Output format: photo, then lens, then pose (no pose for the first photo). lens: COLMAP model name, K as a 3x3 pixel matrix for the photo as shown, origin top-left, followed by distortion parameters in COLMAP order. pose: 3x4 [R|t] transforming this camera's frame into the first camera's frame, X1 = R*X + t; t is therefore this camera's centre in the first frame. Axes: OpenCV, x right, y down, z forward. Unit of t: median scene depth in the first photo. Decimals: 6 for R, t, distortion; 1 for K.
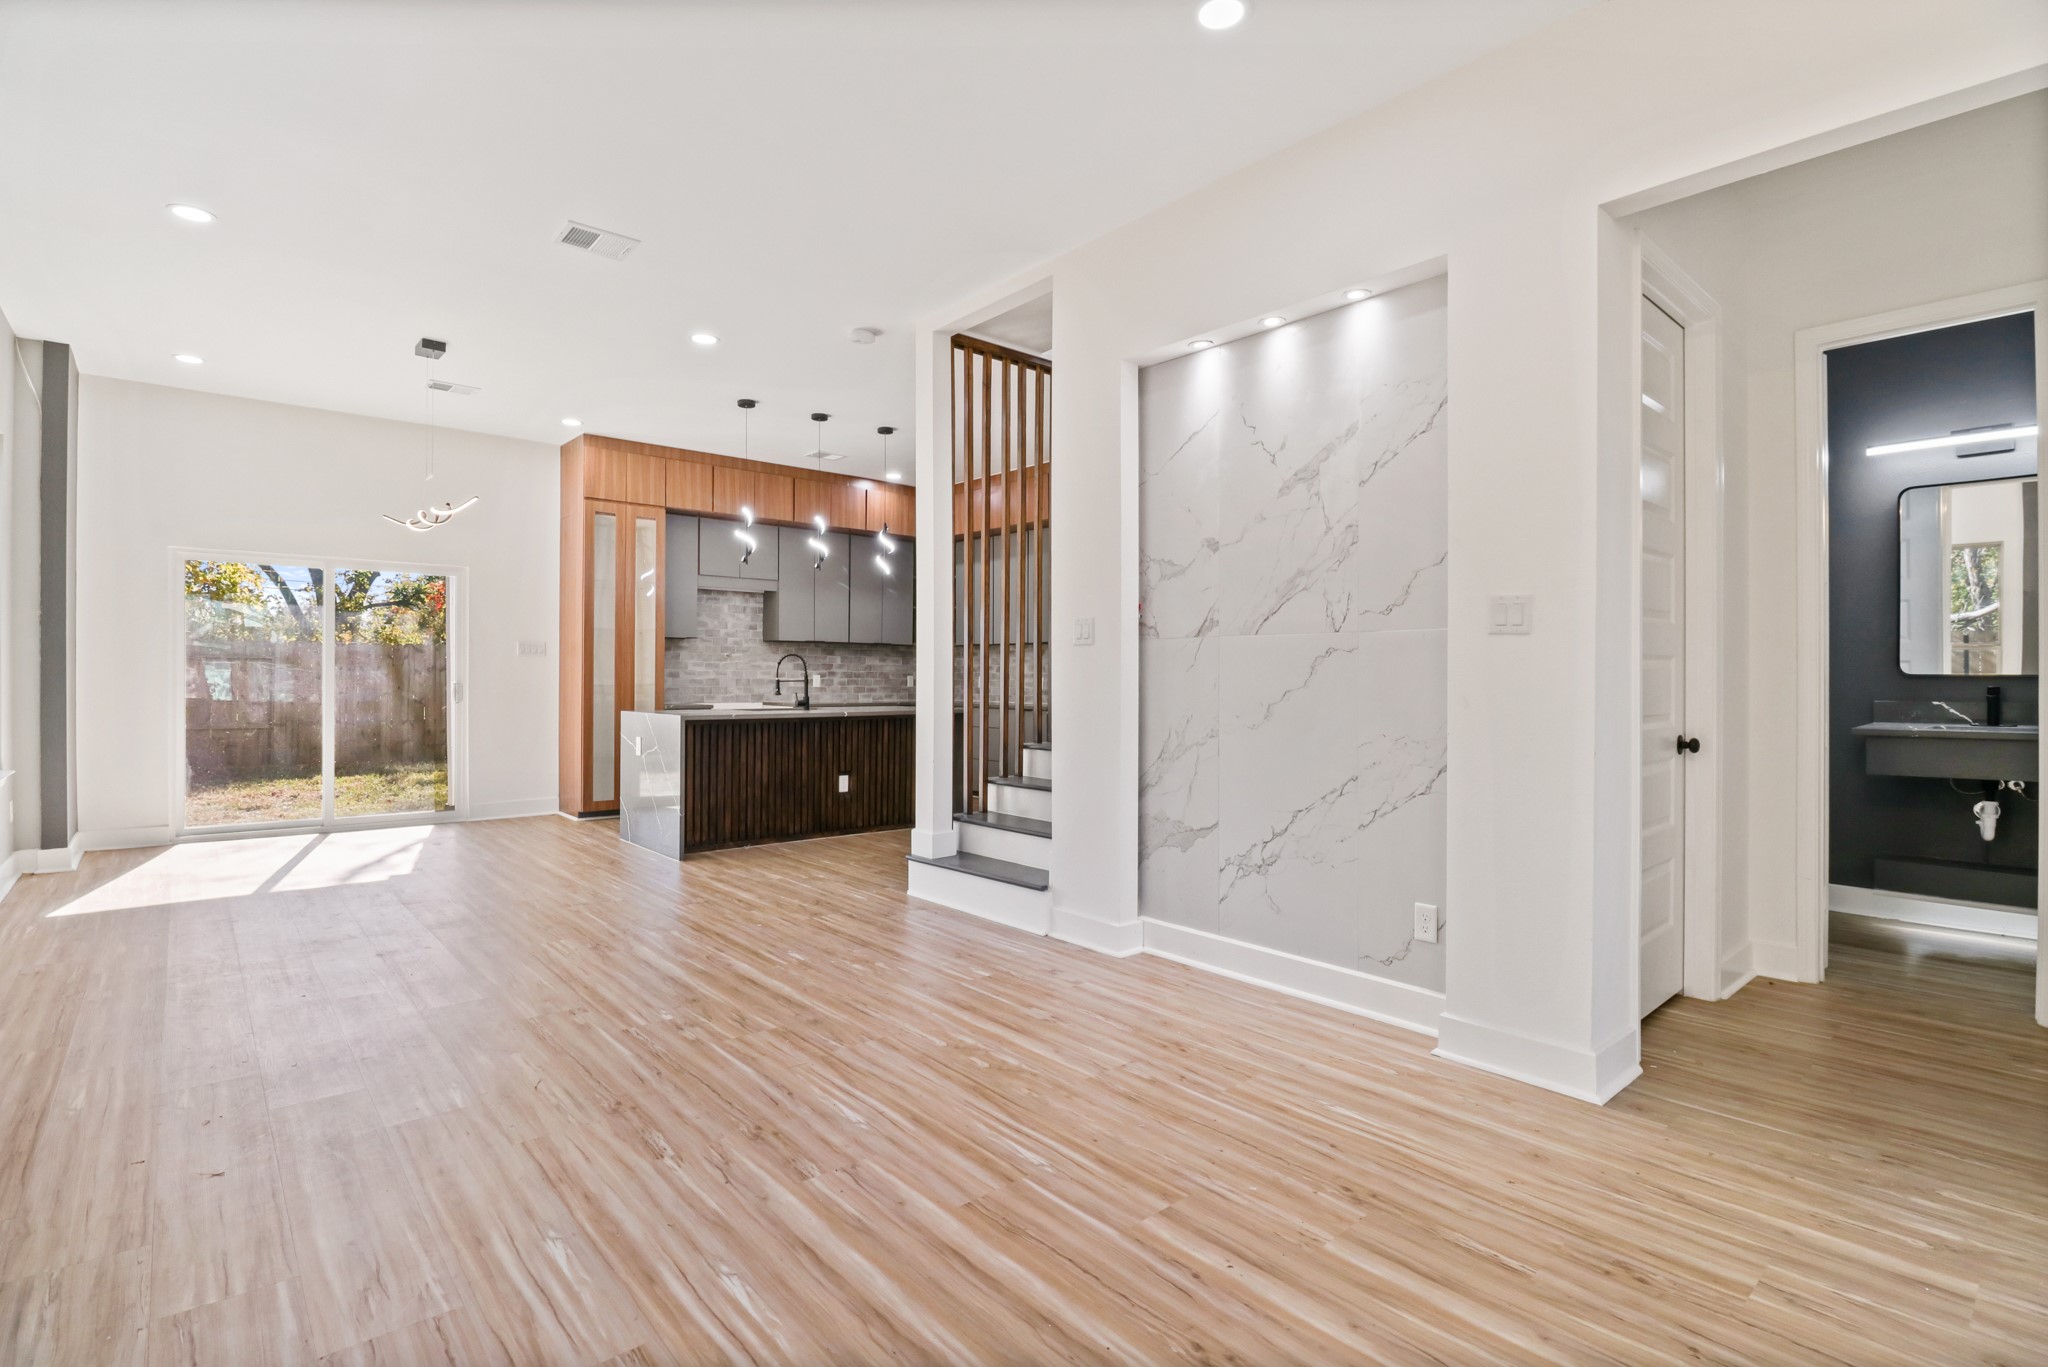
lens RADIAL K [[970.4, 0, 1020.1], [0, 970.4, 676.1], [0, 0, 1]] dist [-0.012625, -0.002268]
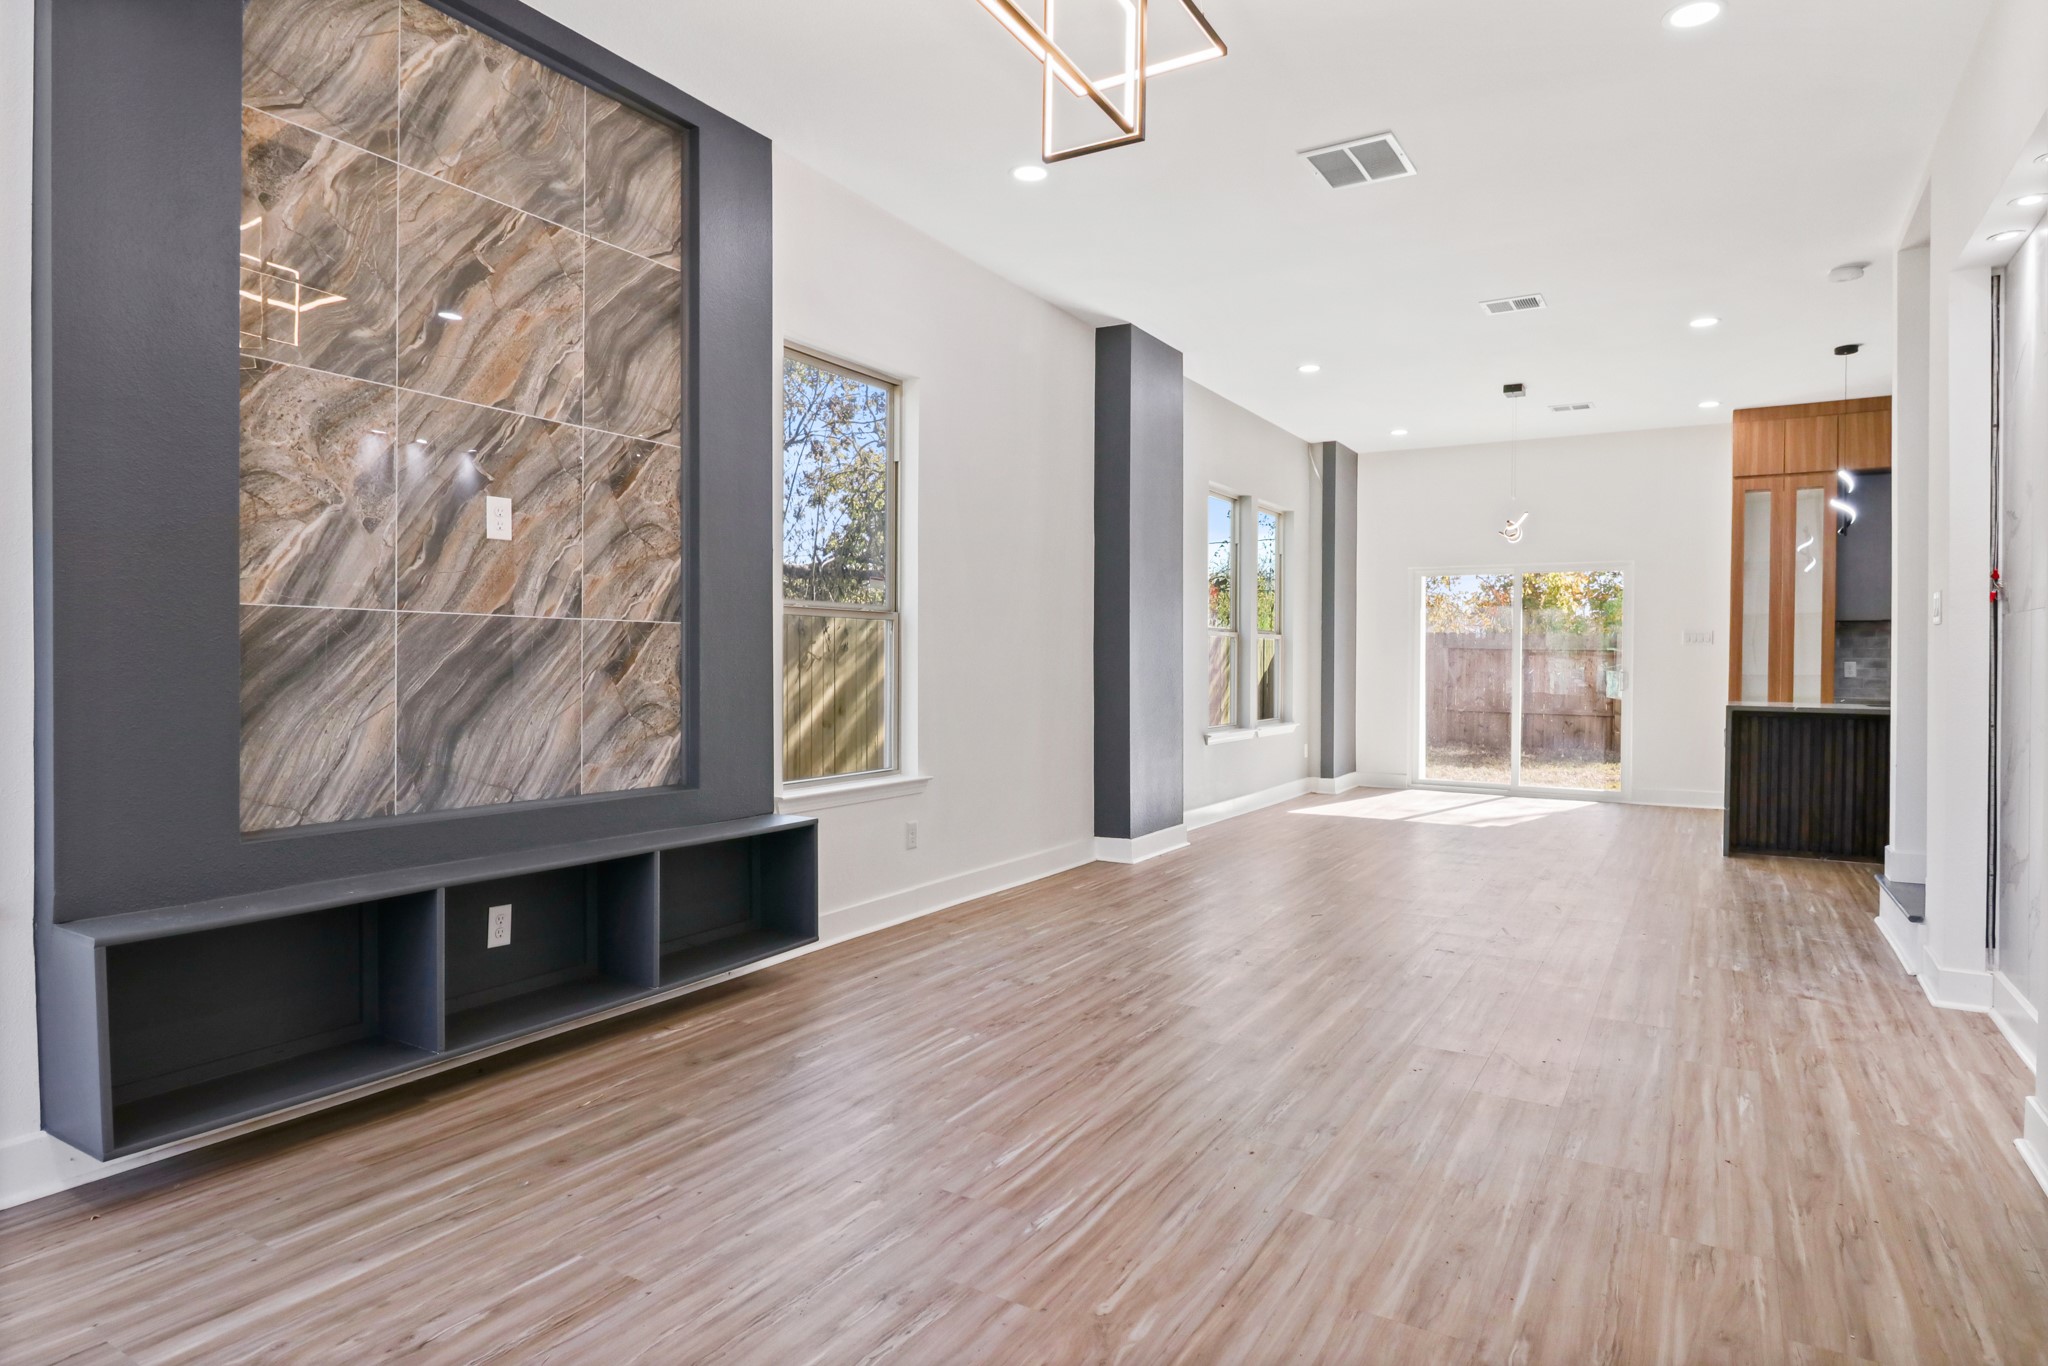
lens RADIAL K [[1172.8, 0, 1015.3], [0, 1172.8, 672.3], [0, 0, 1]] dist [0.007165, 0.001026]
pose [[0.309128, 0.006967, -0.950995, 0.392574], [-0.002953, 0.999975, 0.006366, 0.001495], [0.951016, 0.000840, 0.309141, -0.025425]]
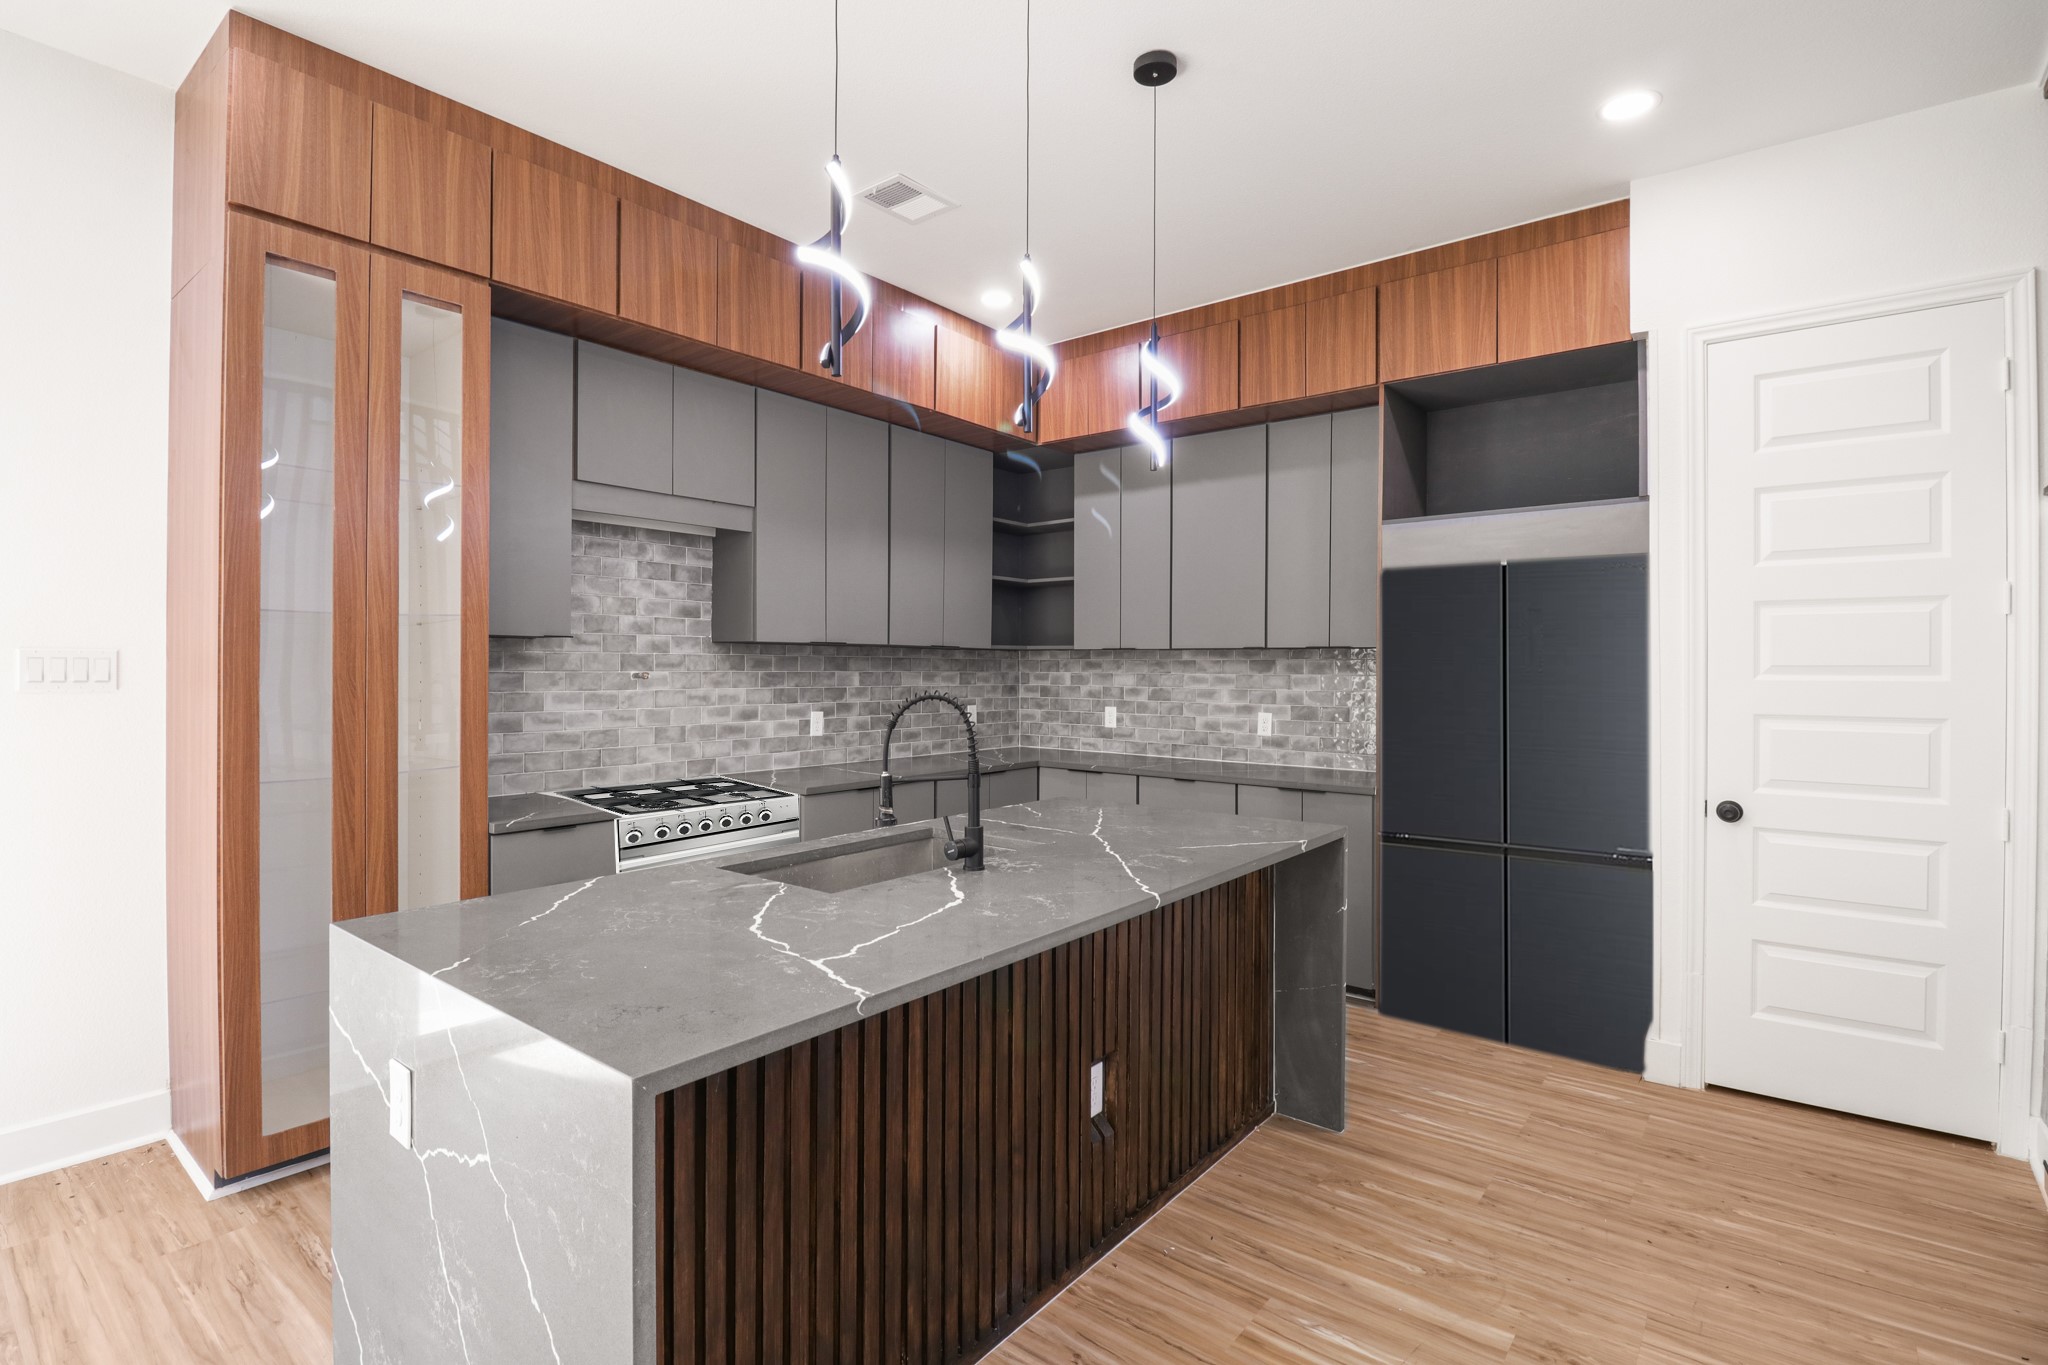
lens RADIAL K [[970.4, 0, 1018.6], [0, 970.4, 669.5], [0, 0, 1]] dist [-0.012625, -0.002268]
pose [[0.985251, -0.002511, 0.171097, -0.222525], [0.002082, 0.999994, 0.002684, -0.026777], [-0.171102, -0.002289, 0.985251, 0.580631]]
